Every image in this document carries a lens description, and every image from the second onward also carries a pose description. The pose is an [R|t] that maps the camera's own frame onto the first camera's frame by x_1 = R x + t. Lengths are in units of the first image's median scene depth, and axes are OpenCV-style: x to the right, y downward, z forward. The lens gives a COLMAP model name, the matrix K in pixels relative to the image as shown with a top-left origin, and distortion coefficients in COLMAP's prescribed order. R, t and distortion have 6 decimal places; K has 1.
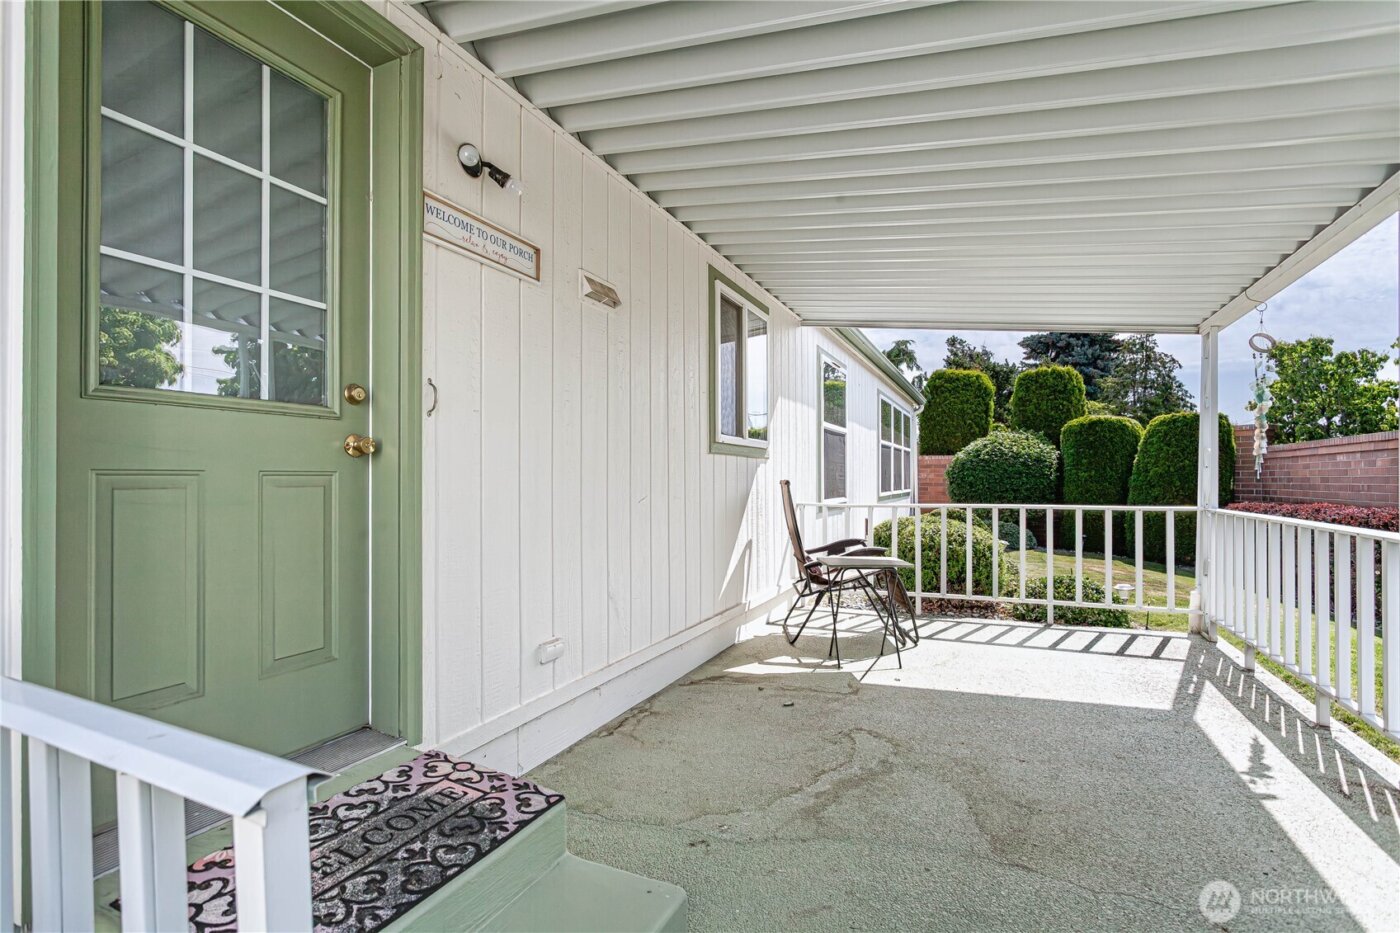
lens RADIAL K [[684.8, 0, 697.6], [0, 684.8, 479.3], [0, 0, 1]] dist [-0.019289, 0.001754]
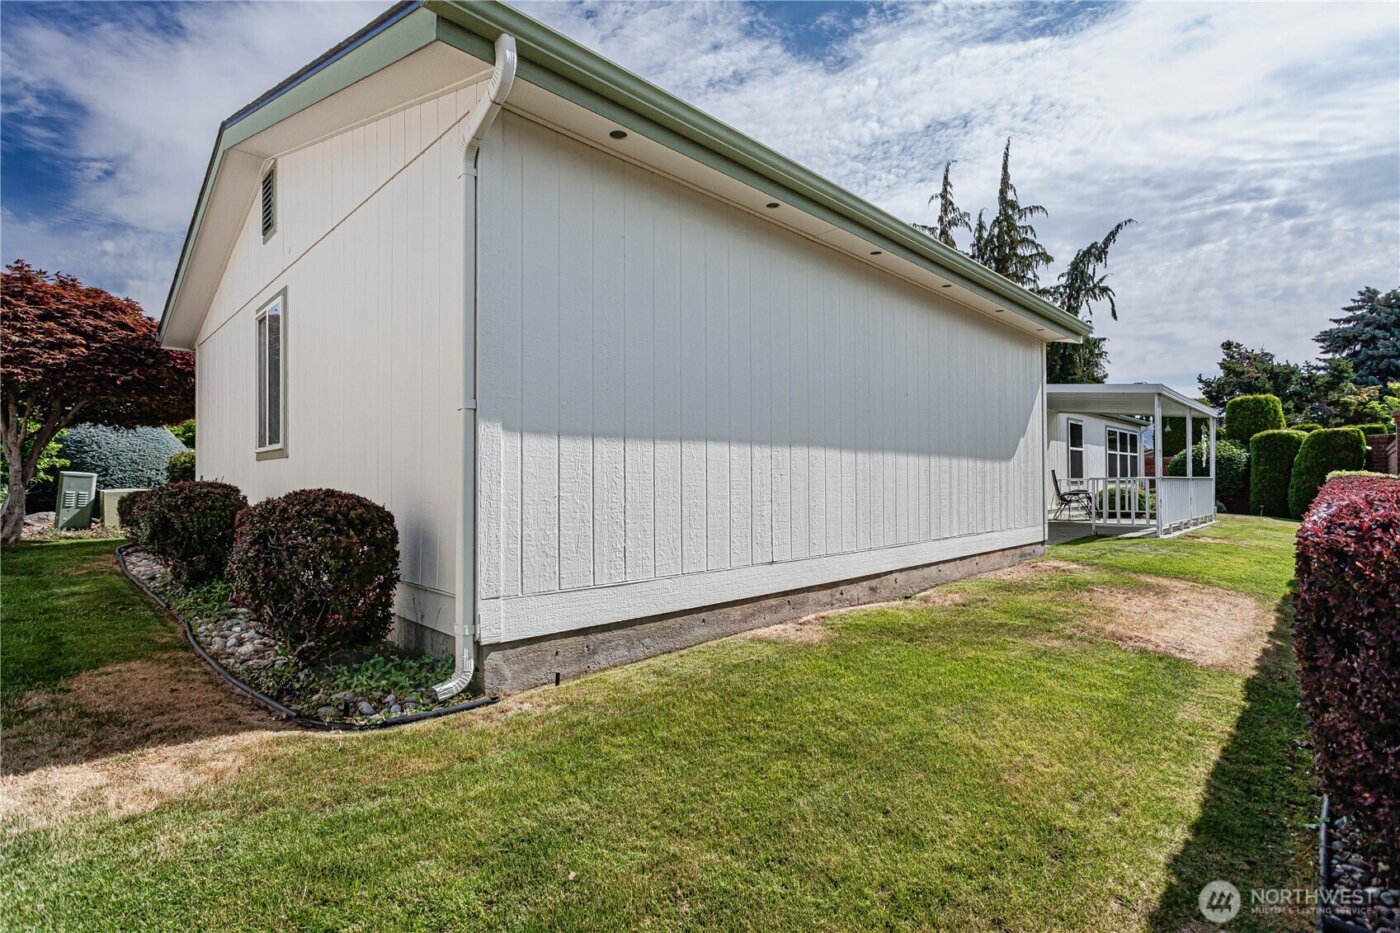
lens RADIAL K [[684.8, 0, 697.6], [0, 684.8, 479.3], [0, 0, 1]] dist [-0.019289, 0.001754]
pose [[0.937995, -0.006629, -0.346584, -0.175239], [0.005277, 0.999974, -0.004844, 0.029282], [0.346607, 0.002715, 0.938006, -1.373219]]
